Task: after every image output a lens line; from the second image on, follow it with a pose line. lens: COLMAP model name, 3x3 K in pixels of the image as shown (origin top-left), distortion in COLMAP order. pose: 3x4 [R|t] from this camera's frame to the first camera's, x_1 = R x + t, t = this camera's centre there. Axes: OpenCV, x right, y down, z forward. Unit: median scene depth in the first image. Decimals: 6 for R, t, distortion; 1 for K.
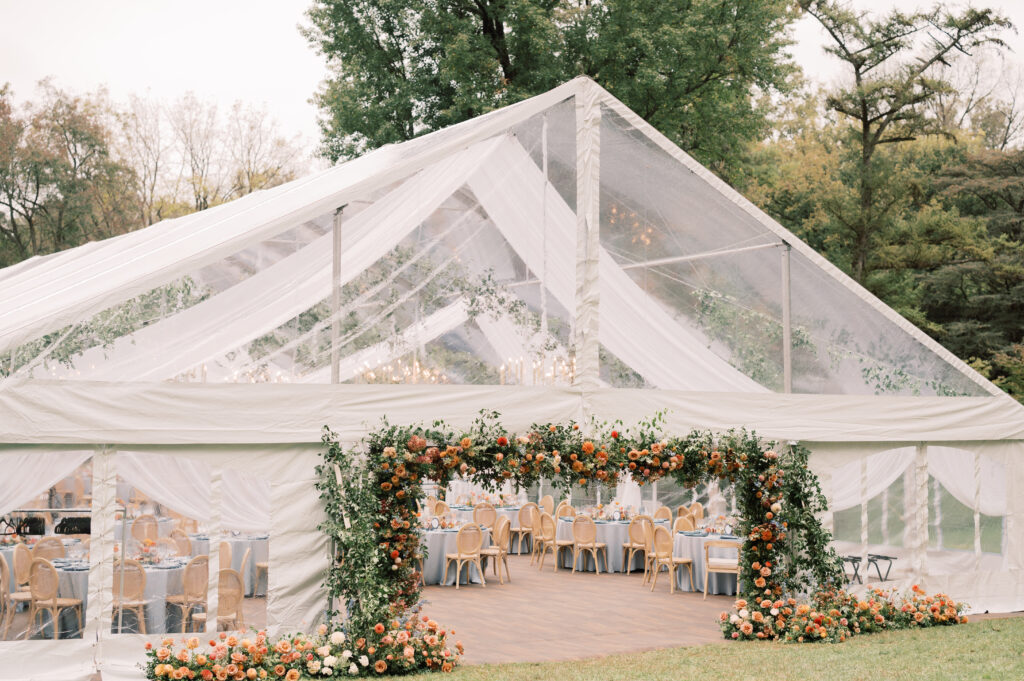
lens RADIAL K [[1491.9, 0, 512.0], [0, 1491.9, 340.5], [0, 0, 1]] dist [0.003517, 0.007808]
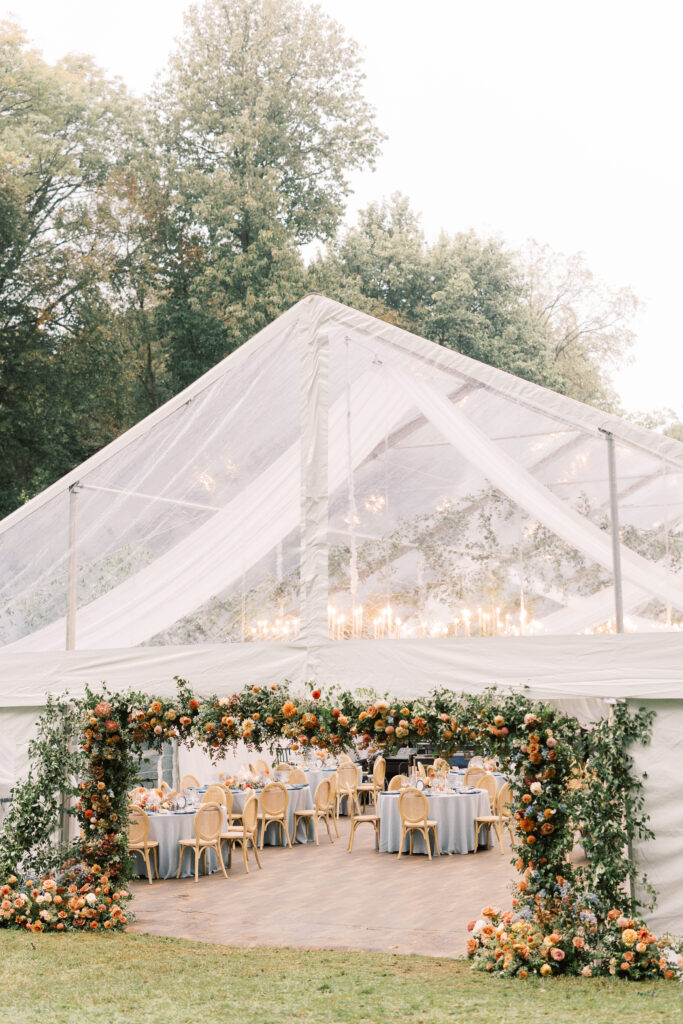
lens RADIAL K [[1453.0, 0, 341.8], [0, 1453.0, 510.5], [0, 0, 1]] dist [-0.011120, -0.026036]
pose [[0.512200, -0.122533, -0.850081, 0.820122], [0.064232, 0.992464, -0.104355, 0.046827], [0.856461, -0.001152, 0.516210, 0.581796]]
